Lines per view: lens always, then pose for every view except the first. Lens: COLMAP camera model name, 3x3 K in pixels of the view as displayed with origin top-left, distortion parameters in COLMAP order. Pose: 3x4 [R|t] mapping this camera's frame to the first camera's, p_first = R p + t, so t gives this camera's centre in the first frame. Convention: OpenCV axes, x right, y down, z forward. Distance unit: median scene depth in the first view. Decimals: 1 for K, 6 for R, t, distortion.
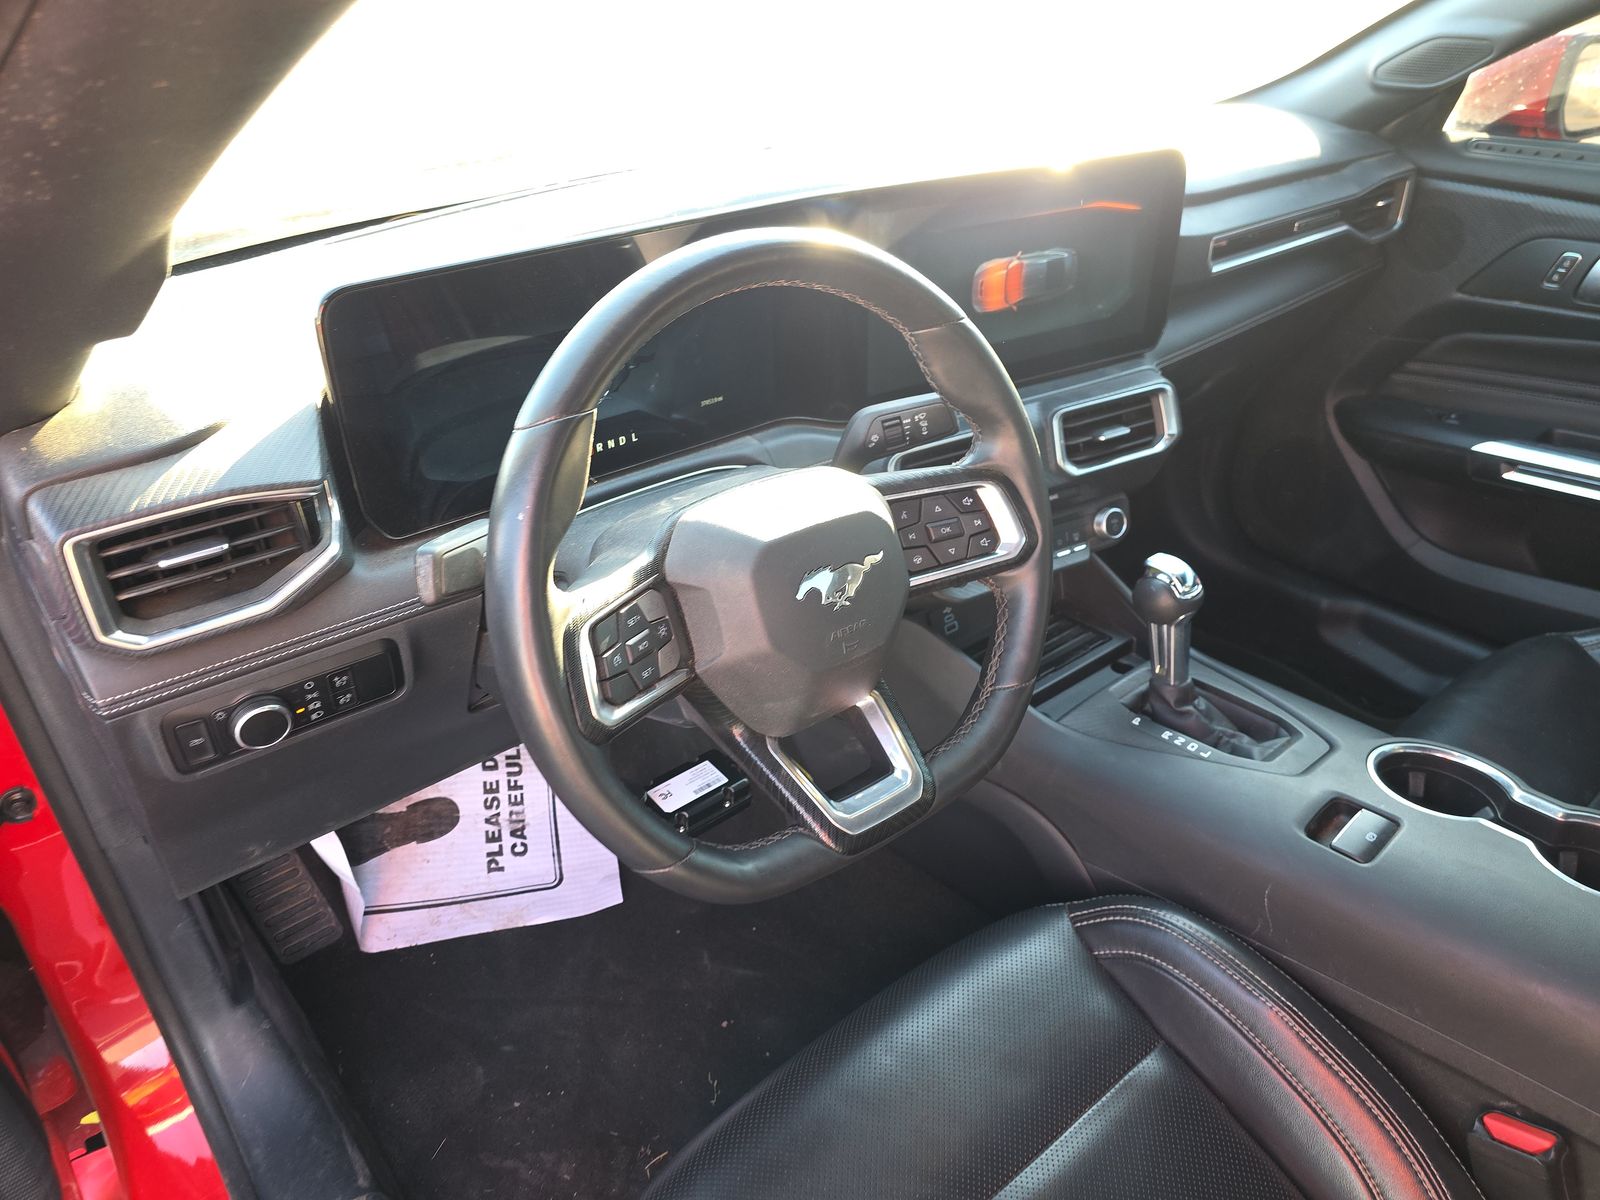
lens RADIAL K [[1073.6, 0, 769.9], [0, 1073.6, 614.0], [0, 0, 1]] dist [0.092604, -0.095657]
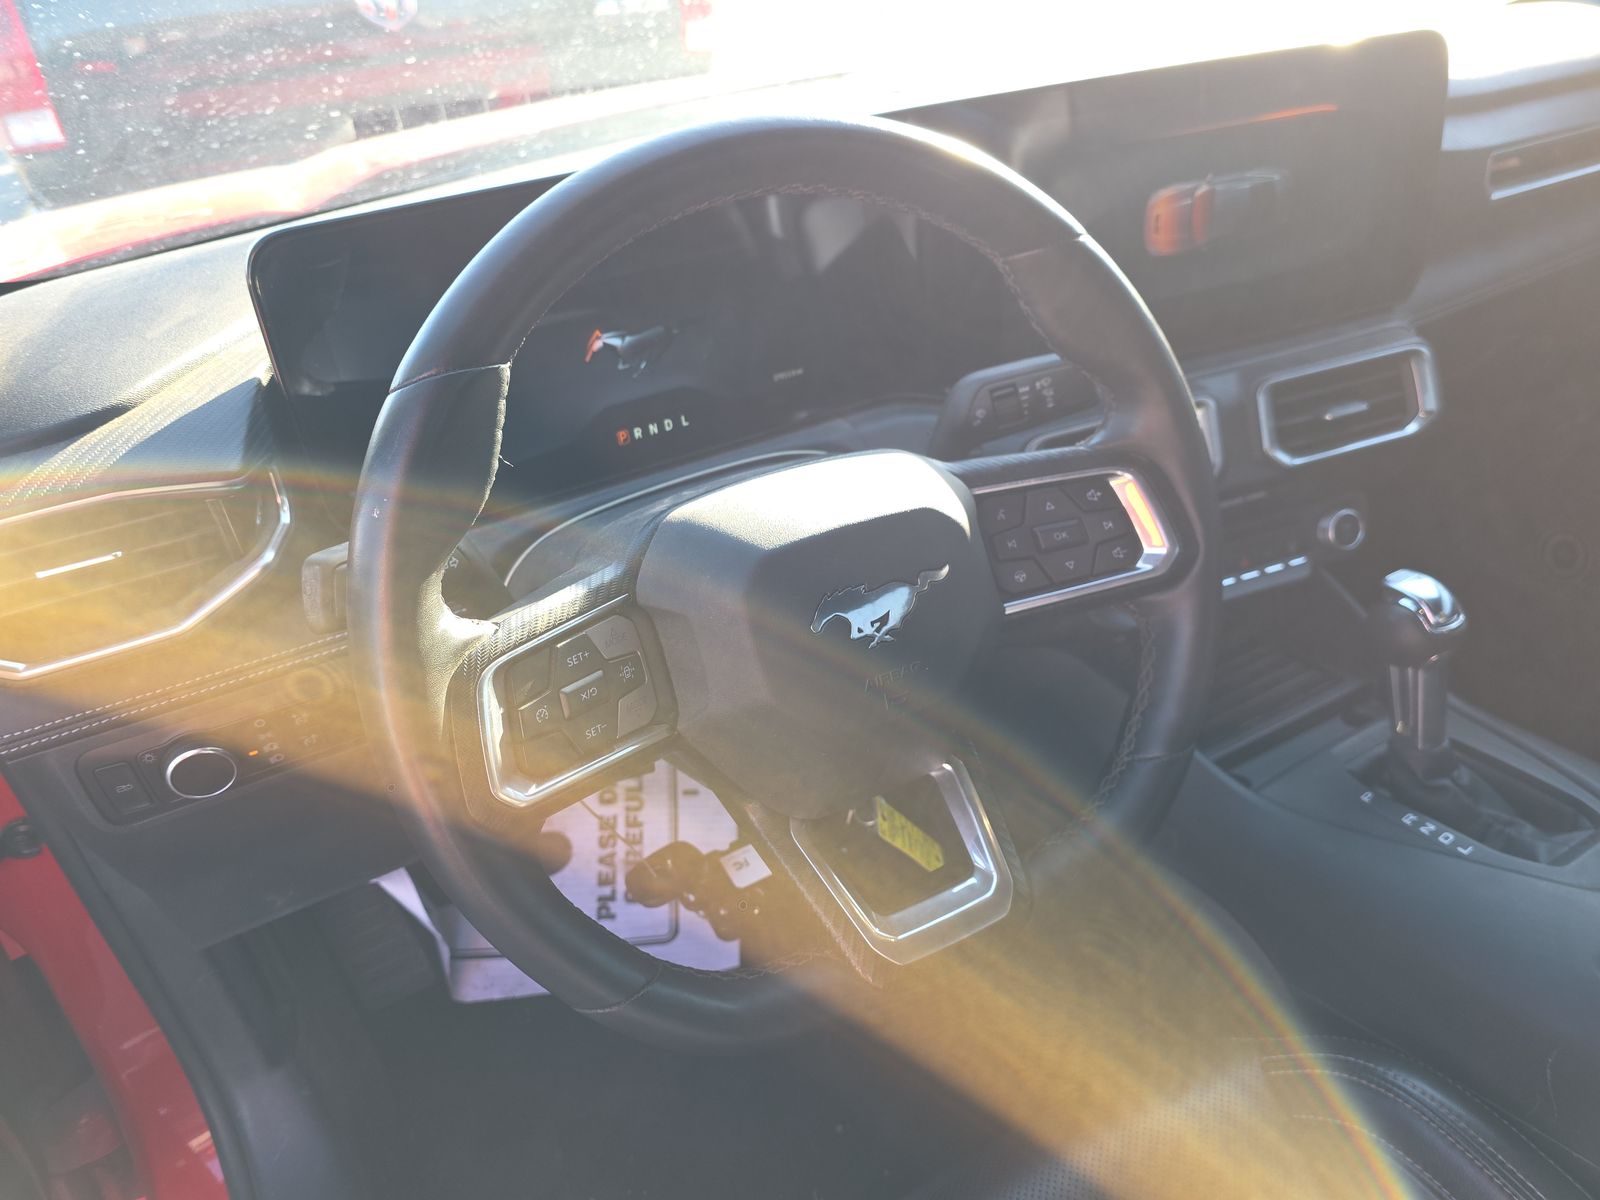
lens RADIAL K [[1090.7, 0, 799.7], [0, 1090.7, 619.6], [0, 0, 1]] dist [0.057963, -0.059785]
pose [[0.982199, 0.016055, -0.187155, 0.100588], [-0.017185, 0.999843, -0.004415, -0.012213], [0.187055, 0.007553, 0.982320, 0.194959]]
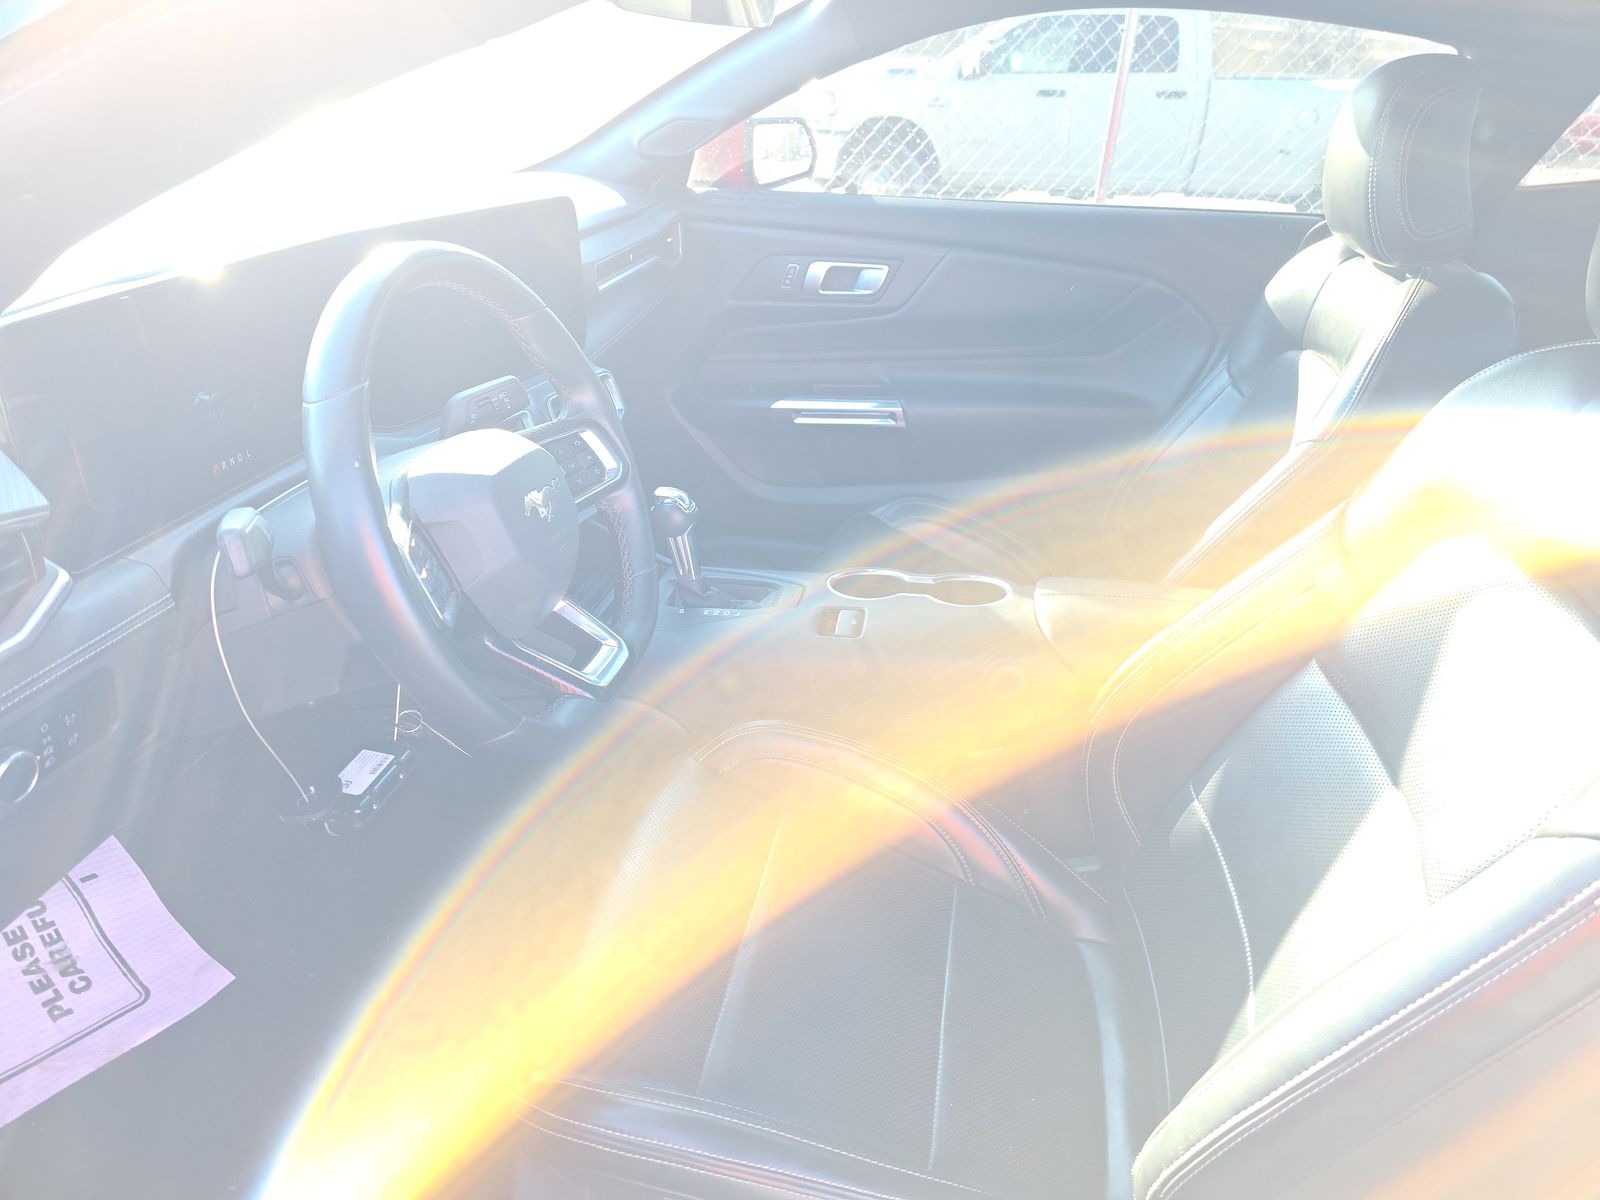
lens RADIAL K [[1086.9, 0, 800.0], [0, 1086.9, 600.0], [0, 0, 1]] dist [0.056089, -0.065848]
pose [[0.758635, -0.247715, 0.602586, -0.361100], [0.293374, 0.955708, 0.023532, 0.099827], [-0.581725, 0.158931, 0.797707, -0.153122]]
